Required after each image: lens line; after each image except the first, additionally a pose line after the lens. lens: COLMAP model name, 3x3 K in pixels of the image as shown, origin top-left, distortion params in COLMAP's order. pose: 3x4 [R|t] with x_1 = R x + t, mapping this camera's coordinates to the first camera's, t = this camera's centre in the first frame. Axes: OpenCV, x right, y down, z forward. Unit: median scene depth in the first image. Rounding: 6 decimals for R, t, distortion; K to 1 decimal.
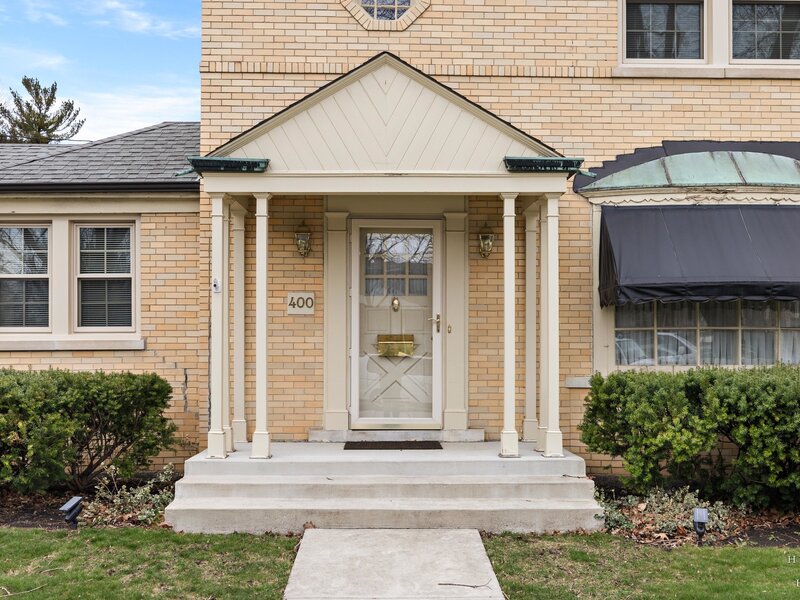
lens RADIAL K [[799.9, 0, 399.6], [0, 799.9, 329.6], [0, 0, 1]] dist [0.001478, -0.000999]
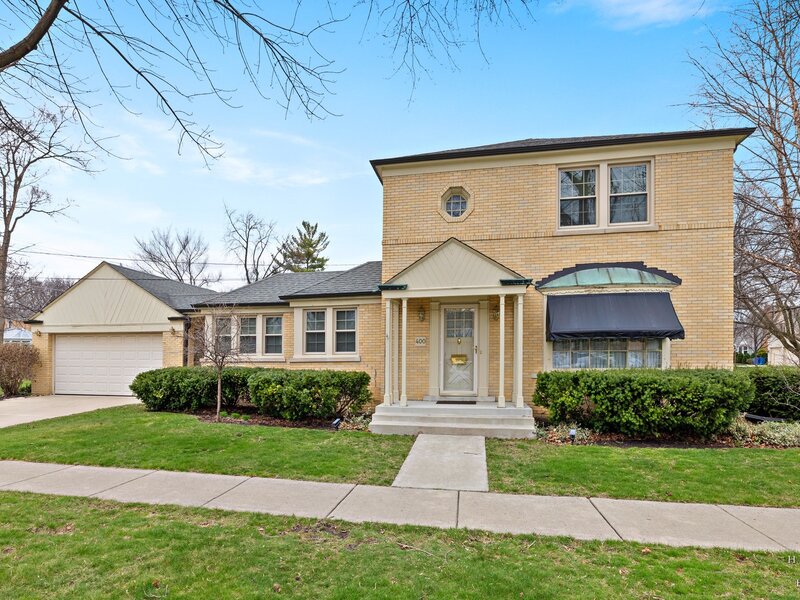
lens RADIAL K [[377.7, 0, 402.5], [0, 377.7, 228.9], [0, 0, 1]] dist [-0.001222, -0.000028]
pose [[0.981940, -0.064816, -0.177745, 0.066105], [0.008857, 0.954203, -0.299030, -0.019489], [0.188986, 0.292055, 0.937544, -0.269378]]
